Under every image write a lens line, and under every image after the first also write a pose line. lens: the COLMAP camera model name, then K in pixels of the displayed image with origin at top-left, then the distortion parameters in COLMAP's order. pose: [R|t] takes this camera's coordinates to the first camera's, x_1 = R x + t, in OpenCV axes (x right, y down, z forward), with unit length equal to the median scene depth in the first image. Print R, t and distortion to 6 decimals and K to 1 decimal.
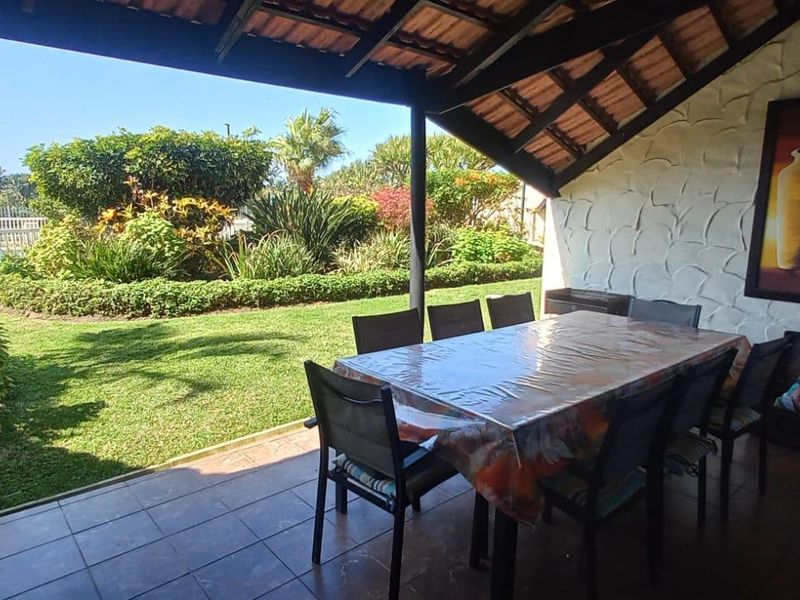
lens RADIAL K [[529.0, 0, 401.4], [0, 529.0, 302.4], [0, 0, 1]] dist [-0.004248, 0.001487]
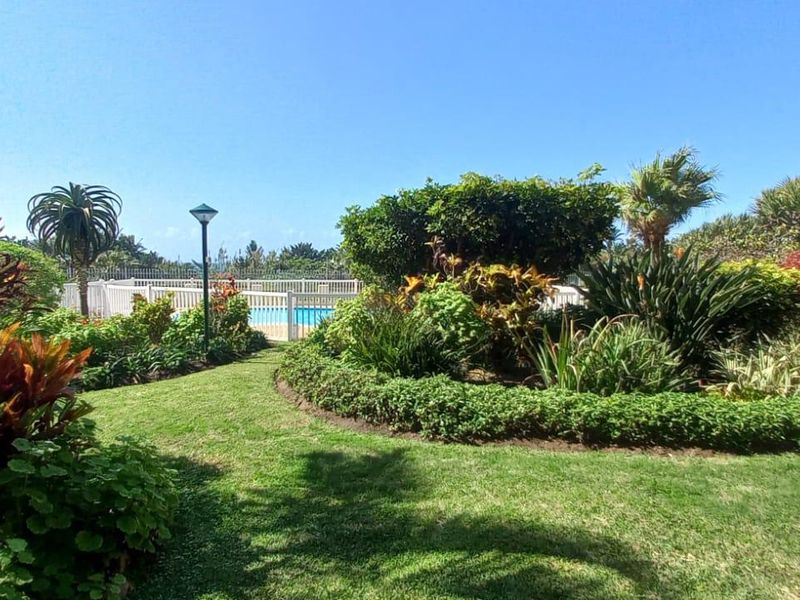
lens RADIAL K [[529.0, 0, 399.7], [0, 529.0, 301.5], [0, 0, 1]] dist [-0.004248, 0.001487]
pose [[0.818331, 0.038619, -0.573448, -0.092742], [-0.107293, 0.990466, -0.086408, -0.070092], [0.564644, 0.132237, 0.814672, 0.341308]]
